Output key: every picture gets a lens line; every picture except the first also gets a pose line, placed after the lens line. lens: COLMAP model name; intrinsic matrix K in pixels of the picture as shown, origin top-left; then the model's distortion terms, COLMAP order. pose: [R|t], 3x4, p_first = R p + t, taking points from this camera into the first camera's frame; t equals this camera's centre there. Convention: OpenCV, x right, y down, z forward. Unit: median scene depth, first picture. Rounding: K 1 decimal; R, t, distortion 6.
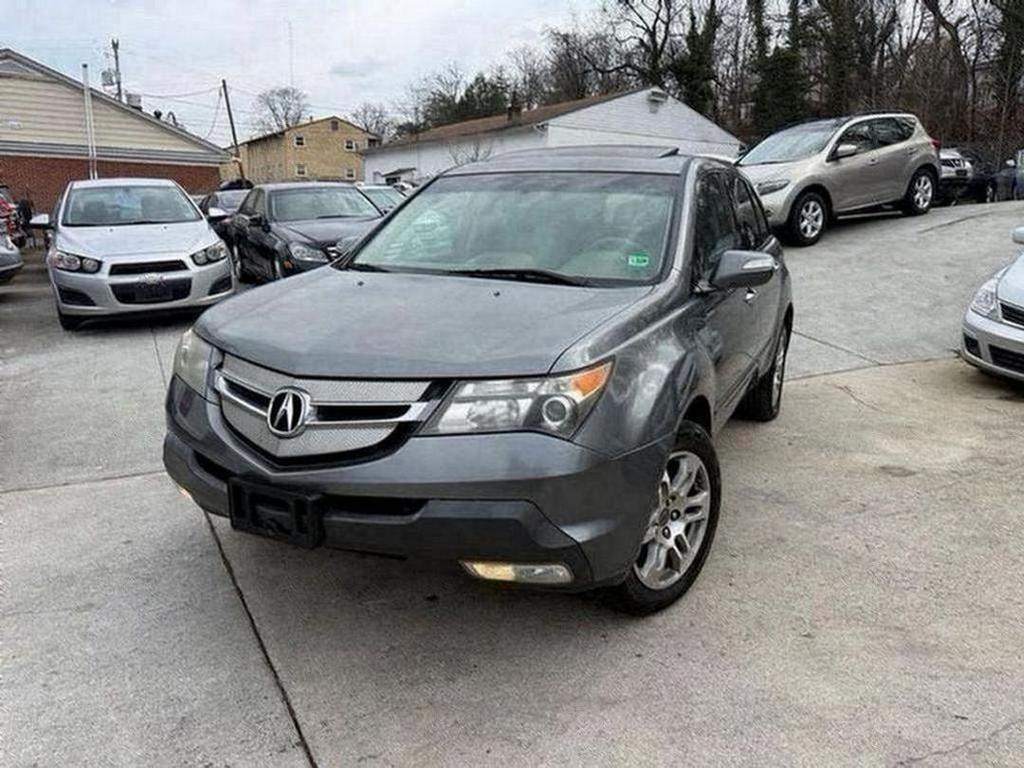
lens RADIAL K [[756.8, 0, 506.5], [0, 756.8, 385.0], [0, 0, 1]] dist [0.010444, -0.015453]
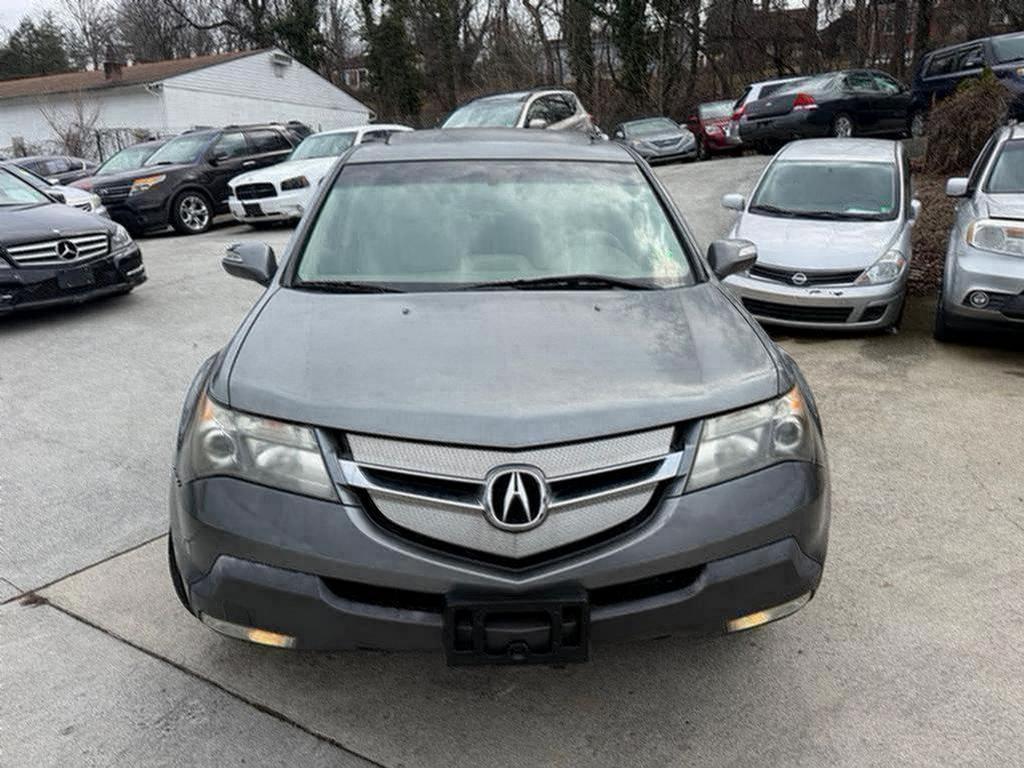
lens RADIAL K [[756.8, 0, 506.5], [0, 756.8, 385.0], [0, 0, 1]] dist [0.010444, -0.015453]
pose [[0.875072, -0.147061, 0.461110, -0.151210], [0.127700, 0.989114, 0.073114, -0.031993], [-0.466843, -0.005096, 0.884326, 0.078371]]
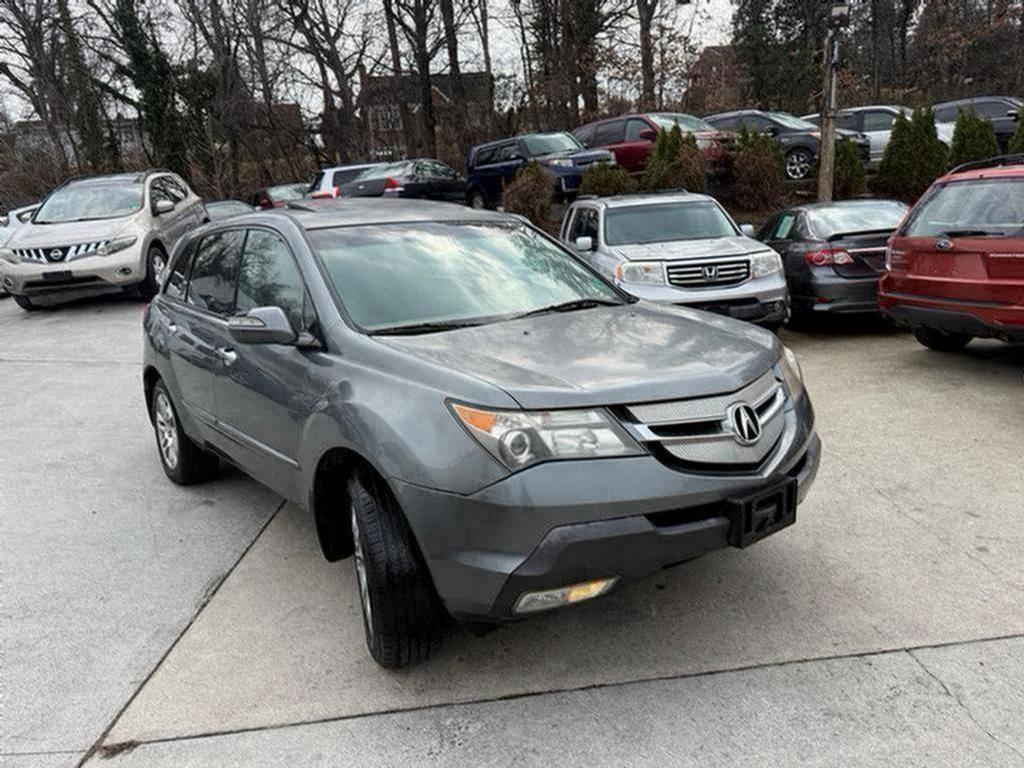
lens RADIAL K [[764.0, 0, 512.0], [0, 764.0, 384.0], [0, 0, 1]] dist [0.090454, -0.163565]
pose [[0.401737, -0.201424, 0.893328, -0.345469], [0.271298, 0.957897, 0.093977, -0.052940], [-0.874646, 0.204604, 0.439468, 0.187744]]
